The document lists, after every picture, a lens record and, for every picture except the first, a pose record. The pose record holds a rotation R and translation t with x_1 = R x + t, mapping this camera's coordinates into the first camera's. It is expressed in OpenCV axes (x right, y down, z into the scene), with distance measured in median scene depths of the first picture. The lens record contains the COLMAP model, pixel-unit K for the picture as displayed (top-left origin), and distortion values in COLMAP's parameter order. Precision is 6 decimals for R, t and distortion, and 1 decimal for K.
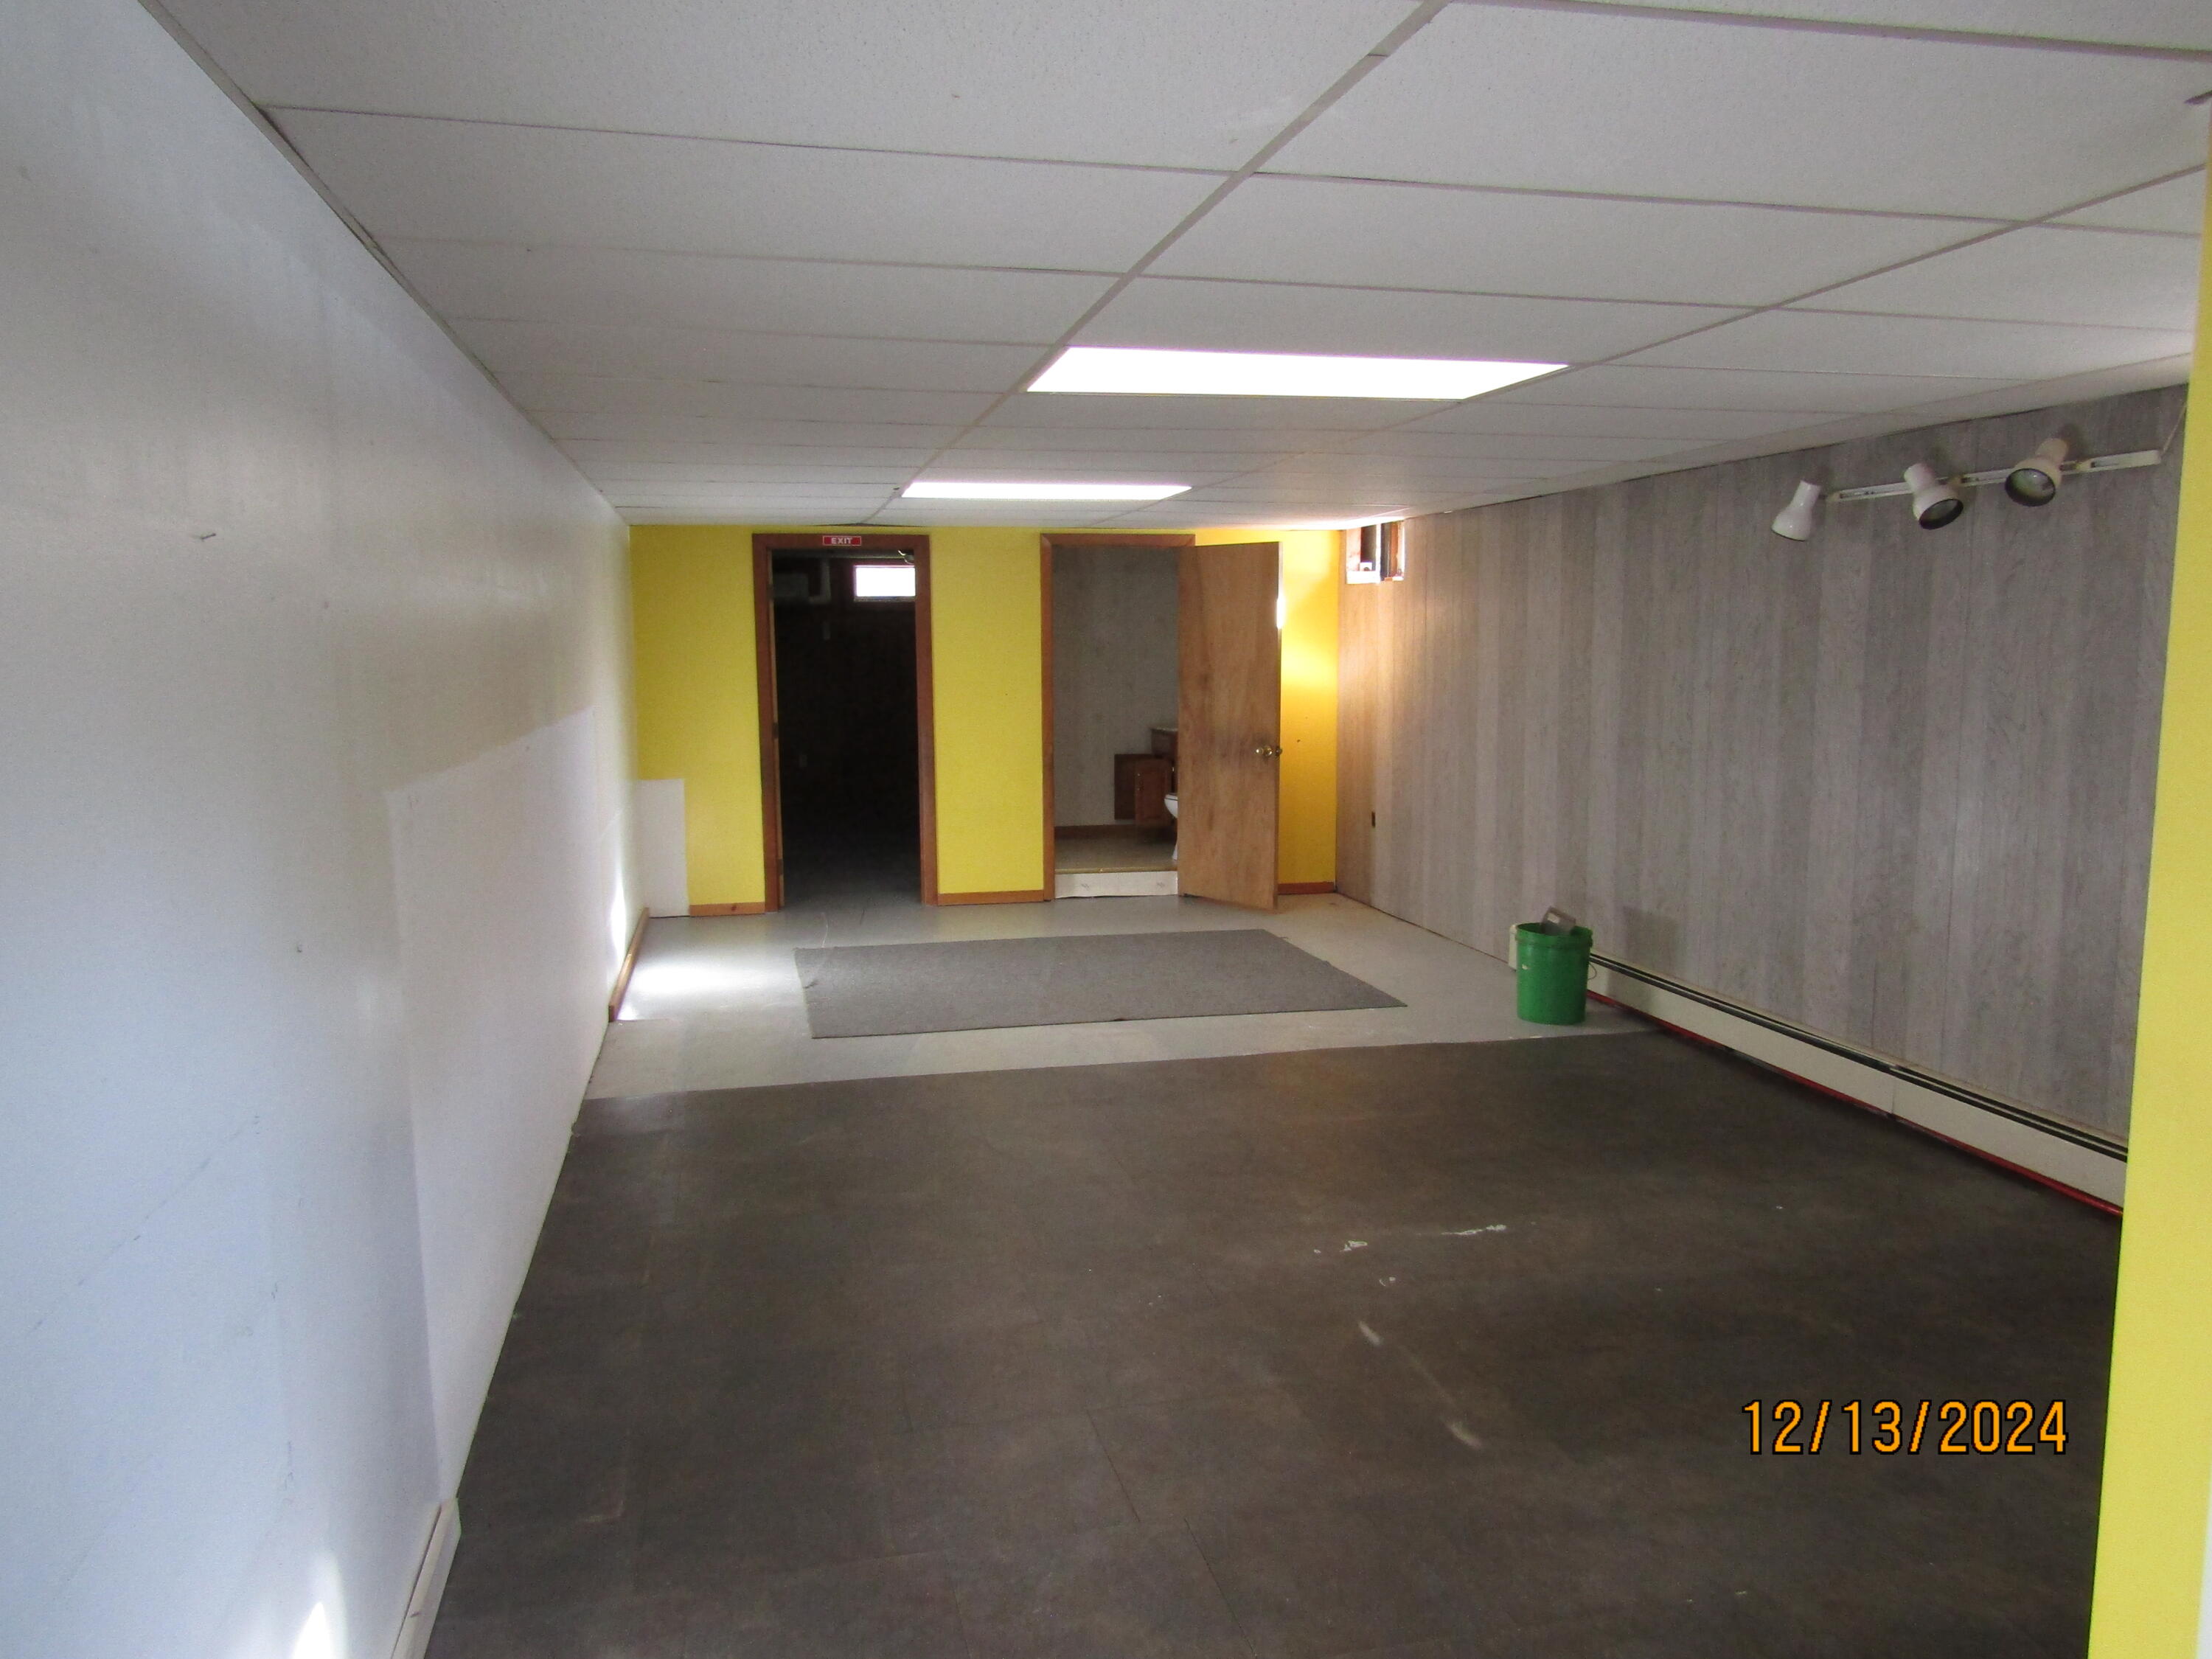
lens RADIAL K [[1593.3, 0, 1106.0], [0, 1593.3, 830.7], [0, 0, 1]] dist [0.000336, 0.002022]
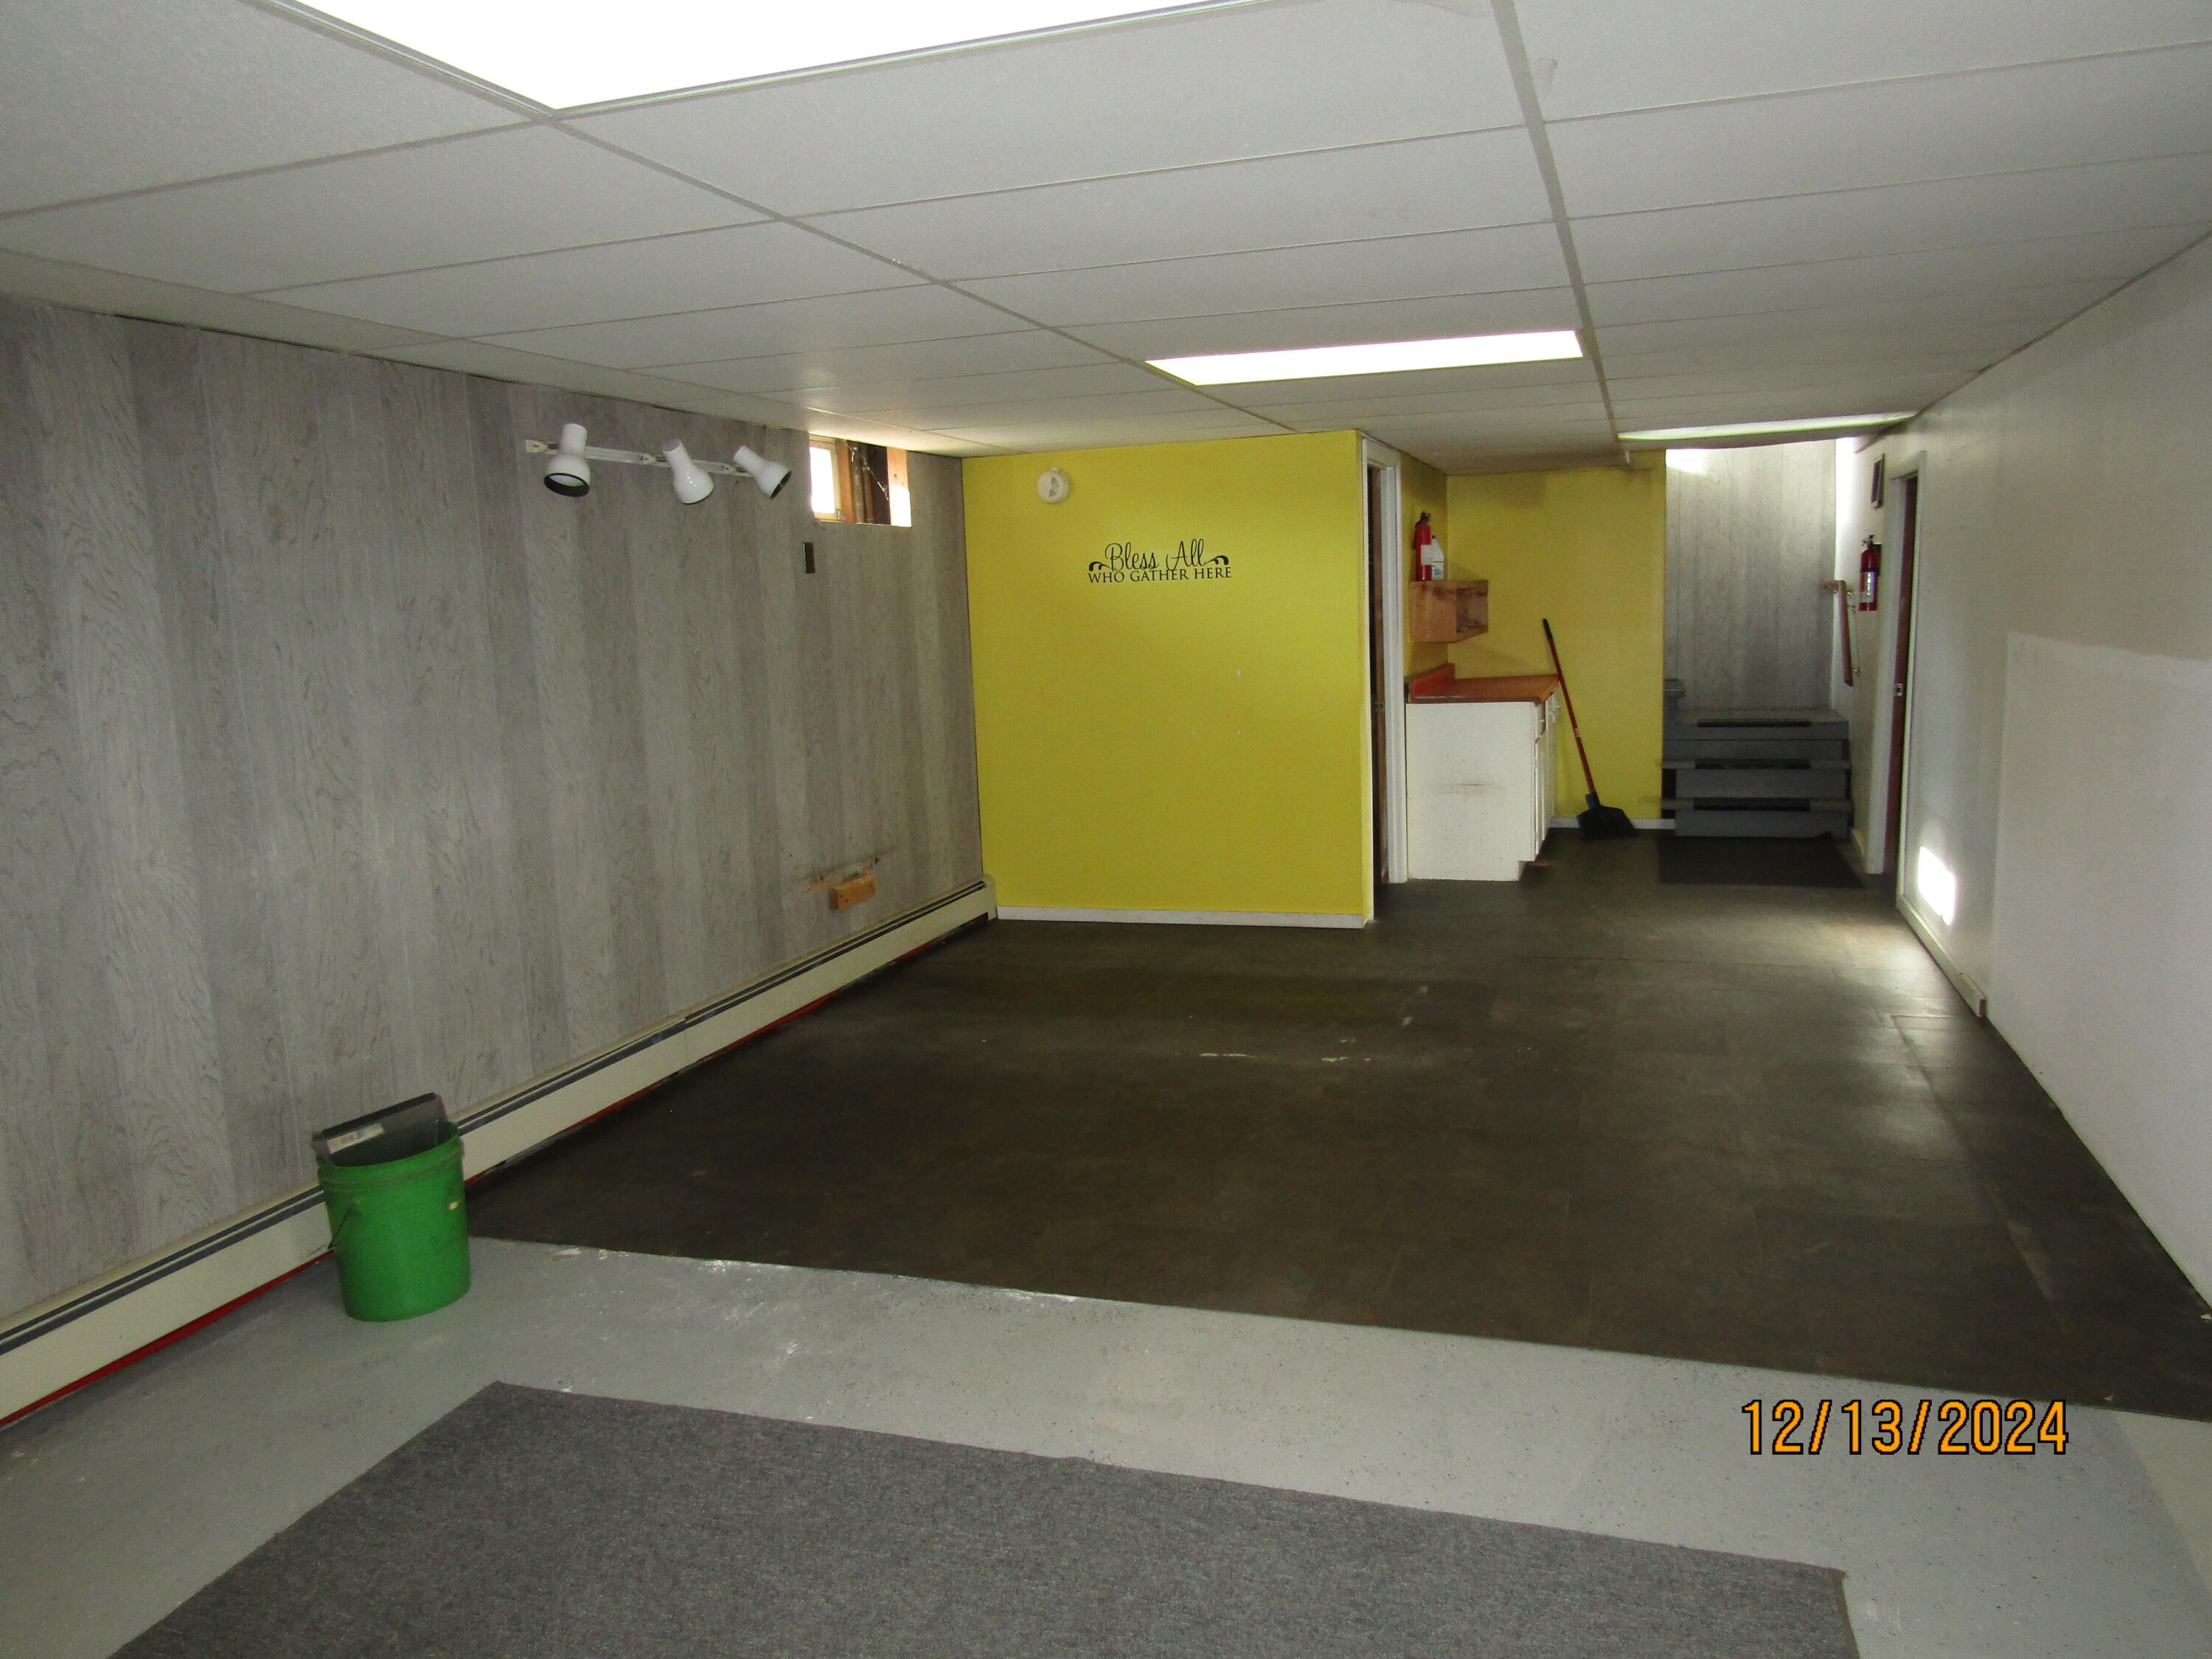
lens RADIAL K [[1593.3, 0, 1107.1], [0, 1593.3, 831.4], [0, 0, 1]] dist [0.000336, 0.002022]
pose [[-0.850971, -0.033401, 0.524150, -0.264897], [0.111828, 0.963570, 0.242957, -0.182067], [-0.513170, 0.265364, -0.816234, 1.587663]]
